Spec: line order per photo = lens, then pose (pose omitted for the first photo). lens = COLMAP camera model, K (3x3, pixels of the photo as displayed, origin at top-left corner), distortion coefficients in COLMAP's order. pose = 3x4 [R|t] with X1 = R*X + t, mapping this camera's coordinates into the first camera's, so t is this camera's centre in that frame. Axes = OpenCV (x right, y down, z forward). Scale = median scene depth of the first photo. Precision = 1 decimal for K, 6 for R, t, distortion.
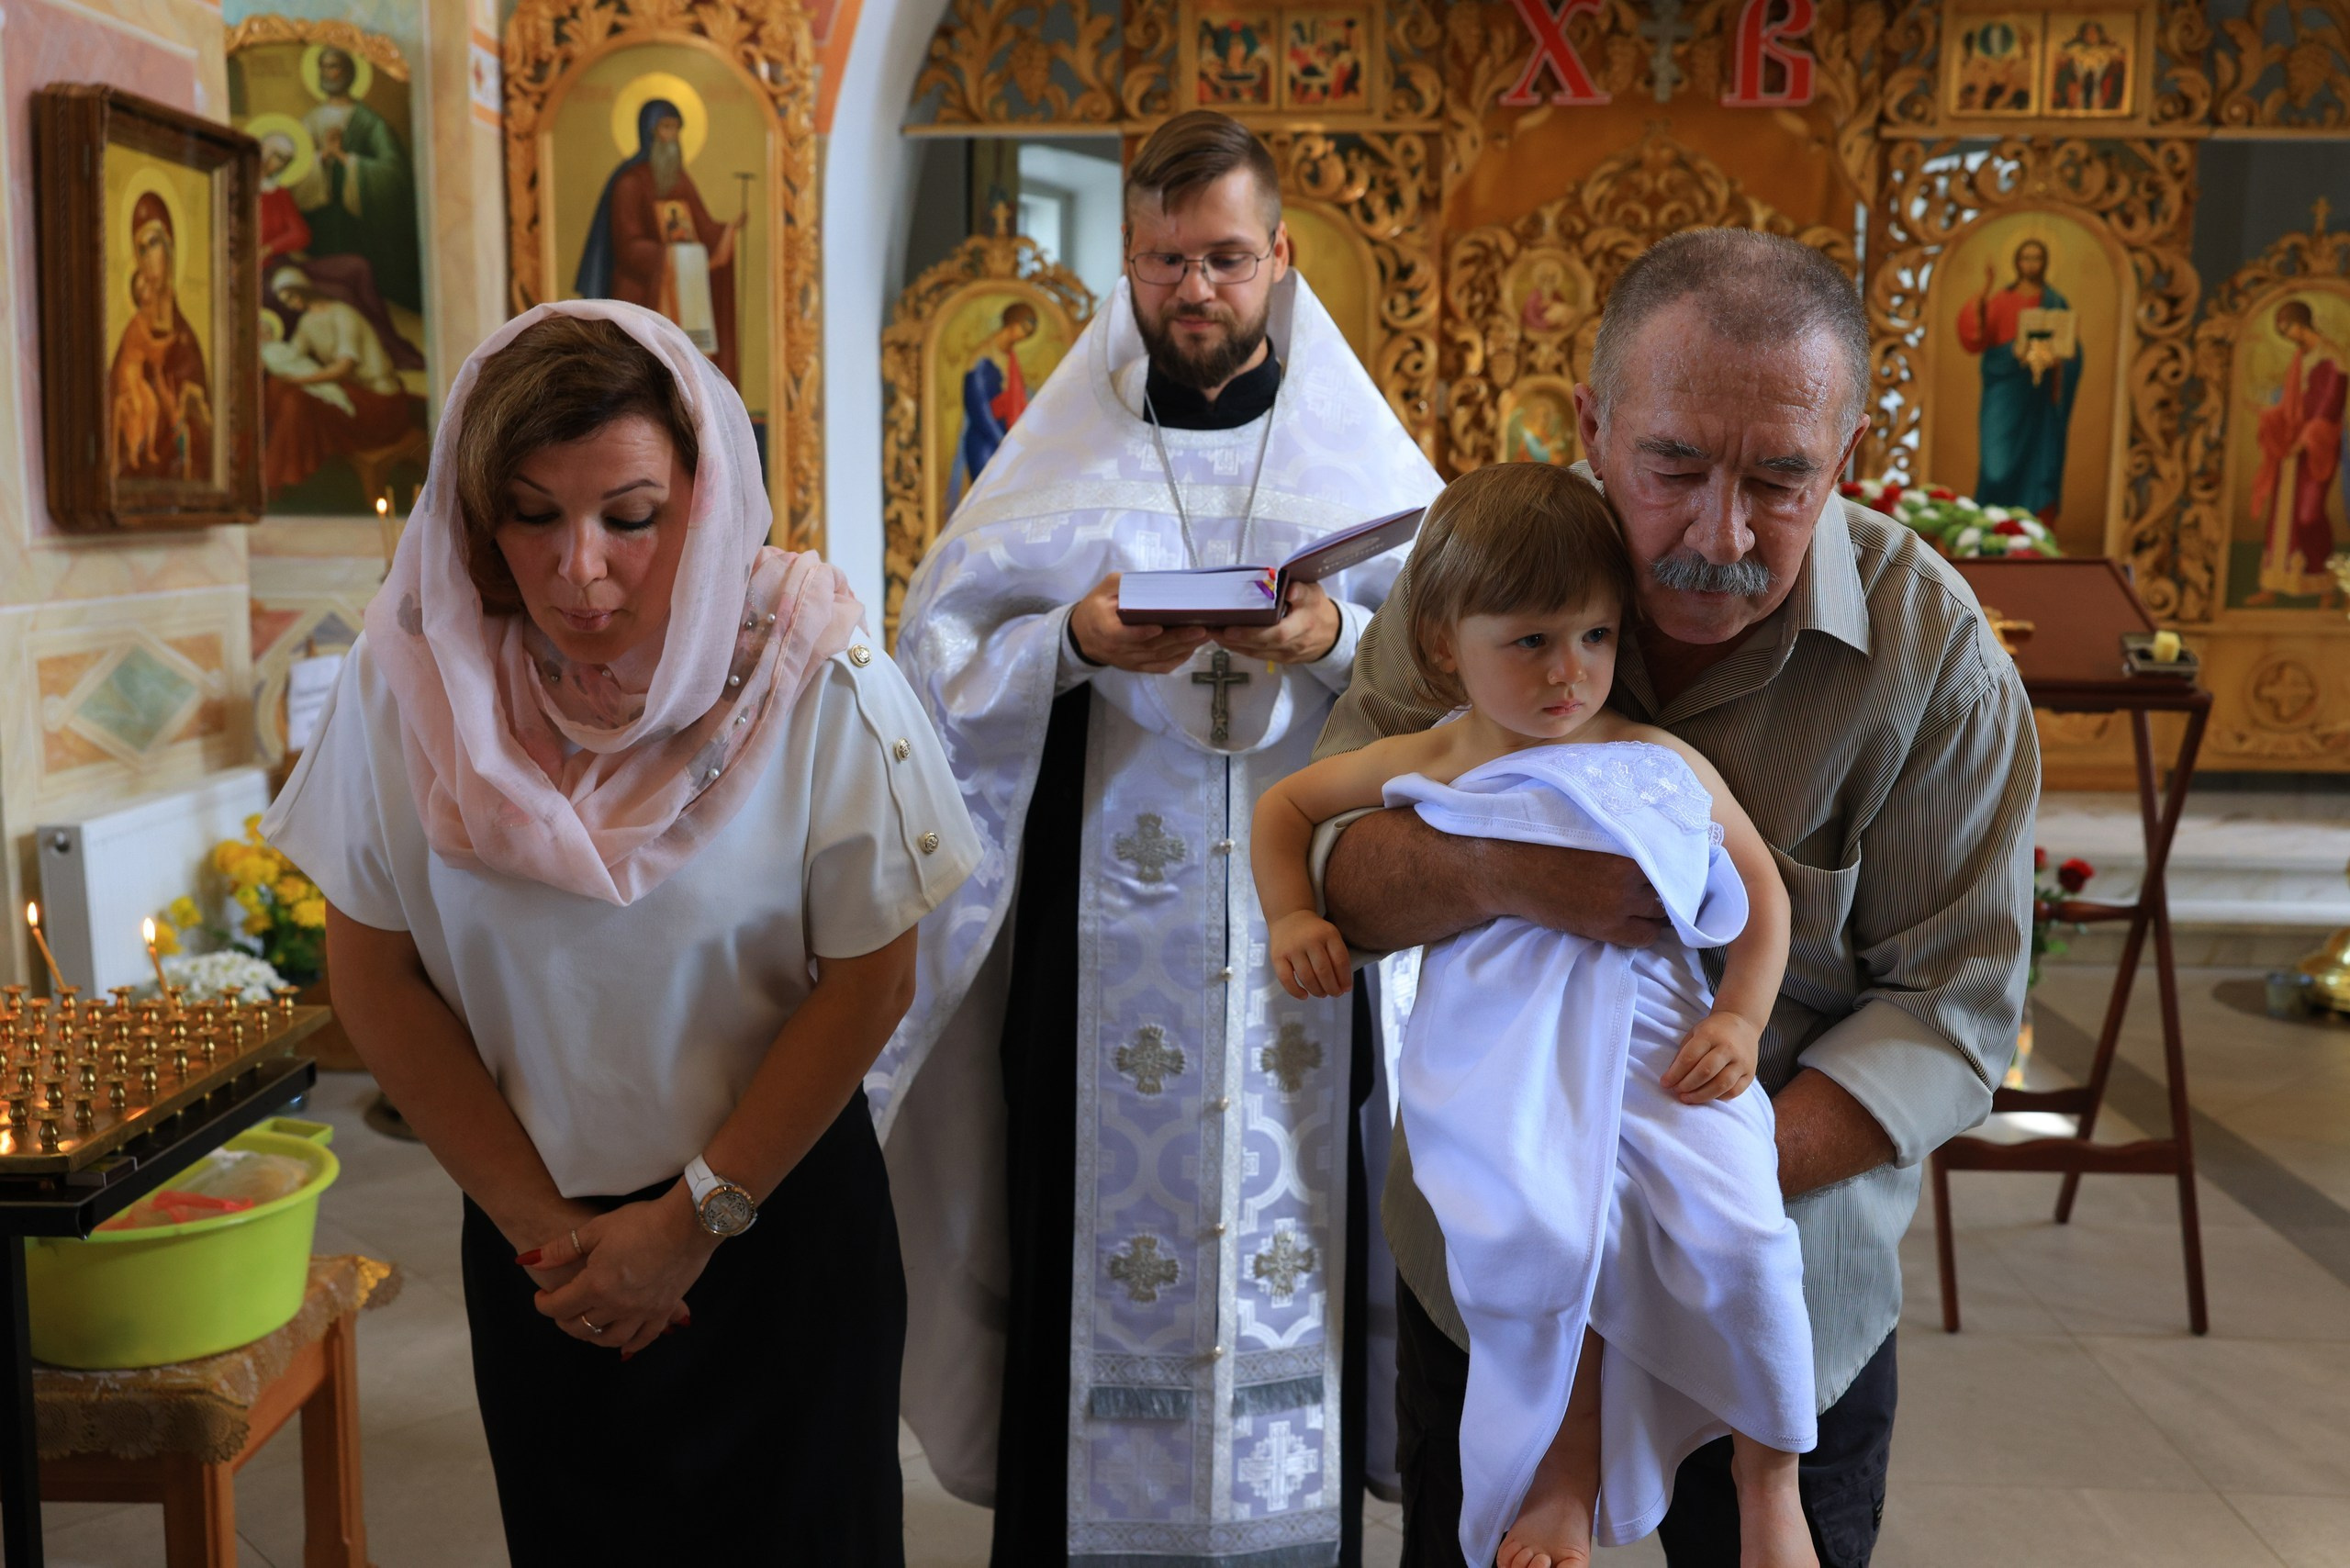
lens RADIAL K [[2205.8, 0, 1185.8], [0, 2205.8, 788.3], [0, 0, 1]] dist [0.014888, 0.000000]
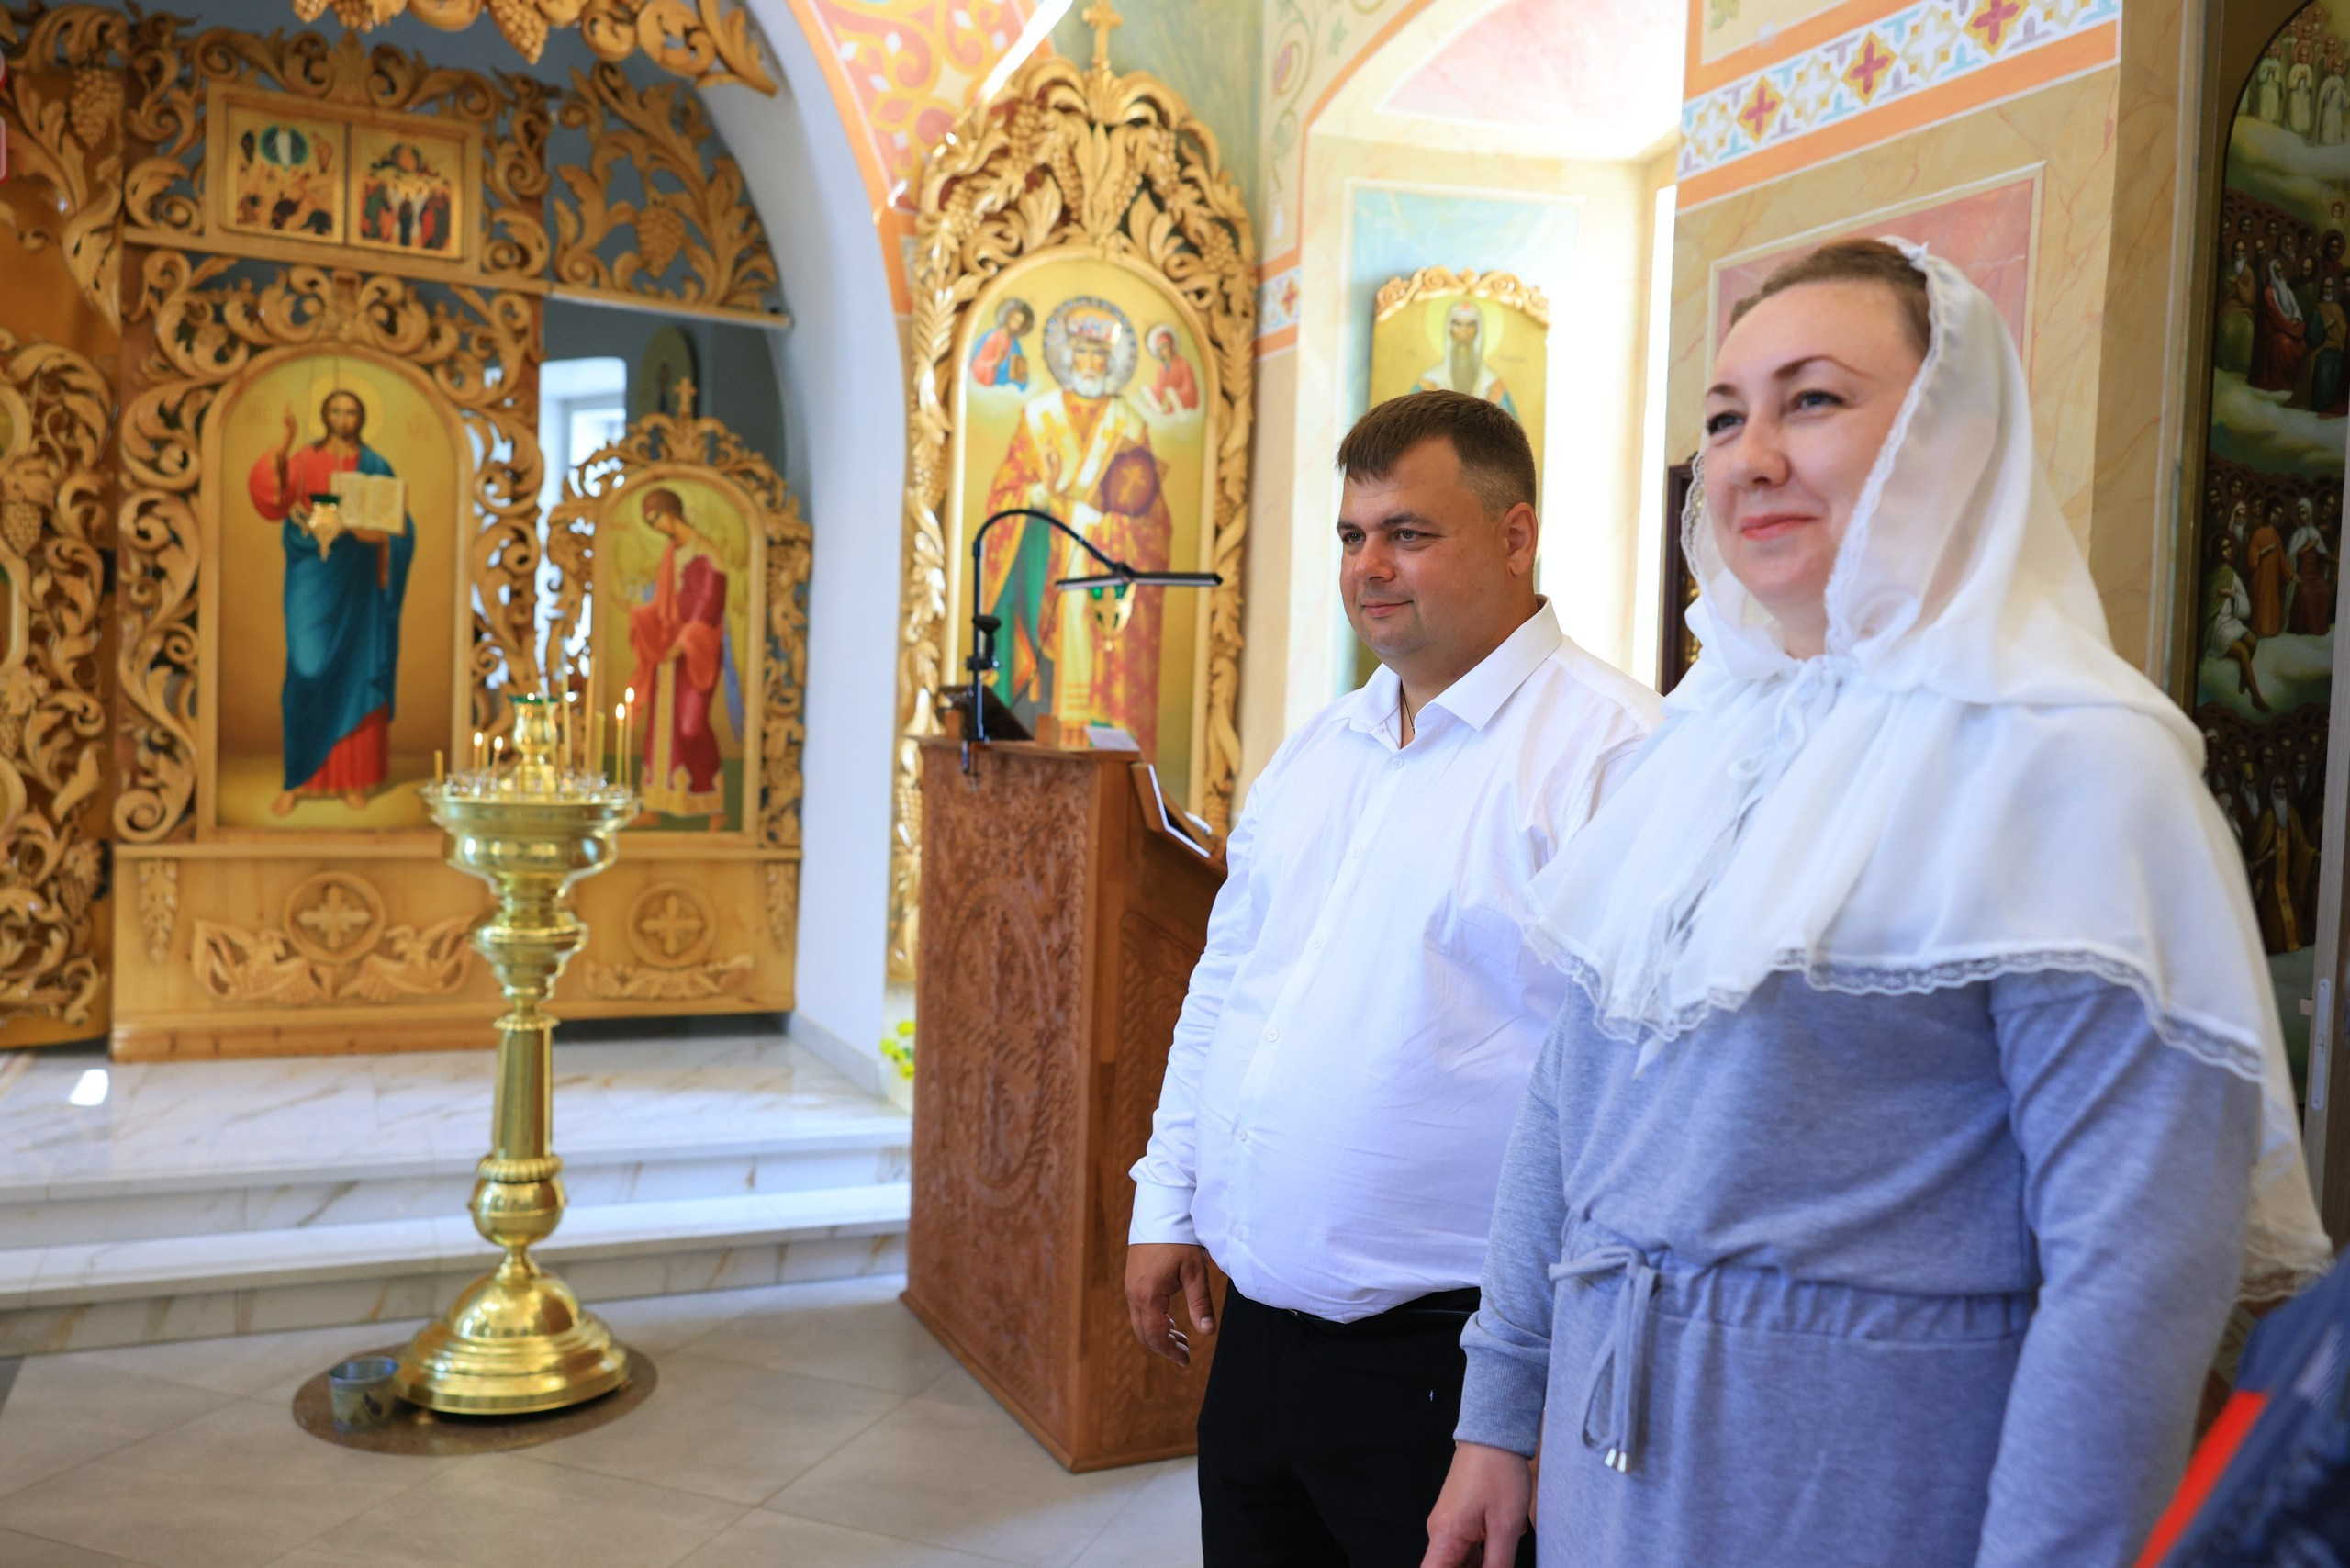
lens RADIAL K [[1839.3, 0, 1160.7], [0, 1839.3, 788.2], [0, 0, 1]] dist [0.004328, 0.003330]
pose [[0.889958, 0.007037, 0.455987, 0.346061], [0.033287, 0.996211, -0.080342, -0.033482], [-0.454825, 0.086679, 0.886352, 0.263369]]
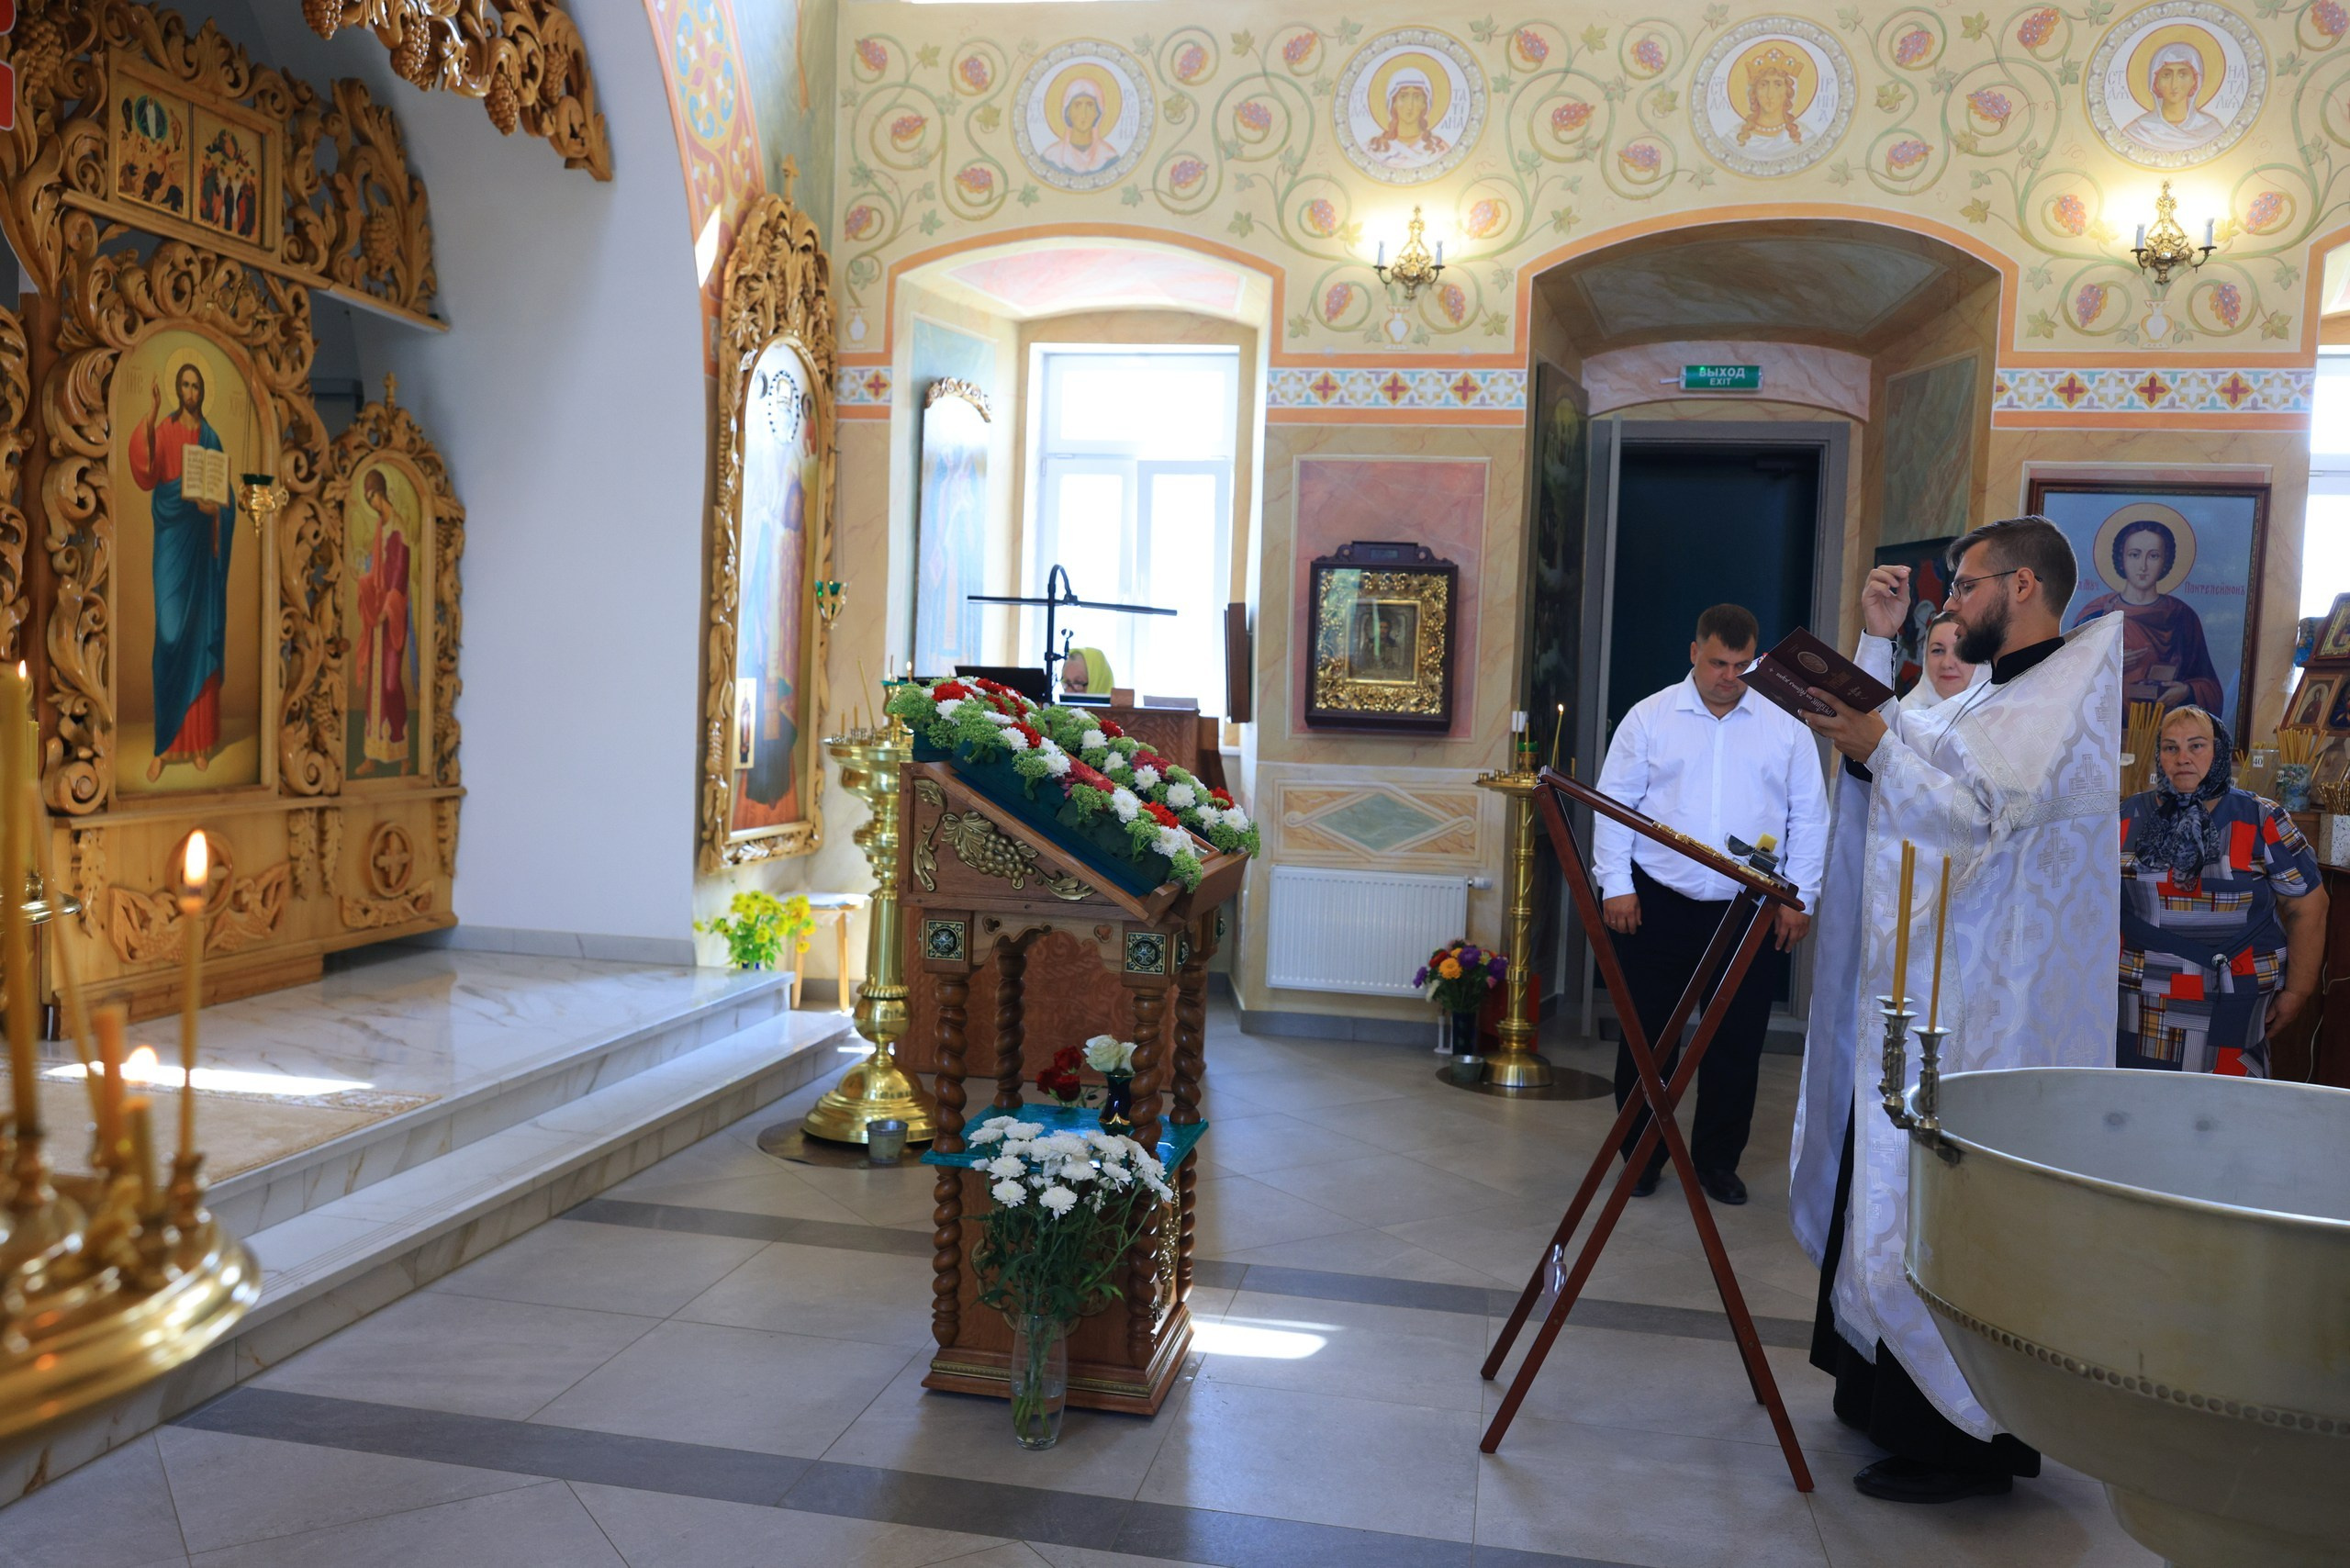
lens RADIAL K [[1839.3, 0, 1155.0], [0, 1839.3, 784.3], [0, 0, 1]] dist [0.004328, 0.003330]
pose [[0.159034, -0.058171, 0.985558, -0.273556], [0.100222, 0.994057, 0.042501, -0.080505], [-0.982173, 0.092015, 0.163919, 0.539045]]
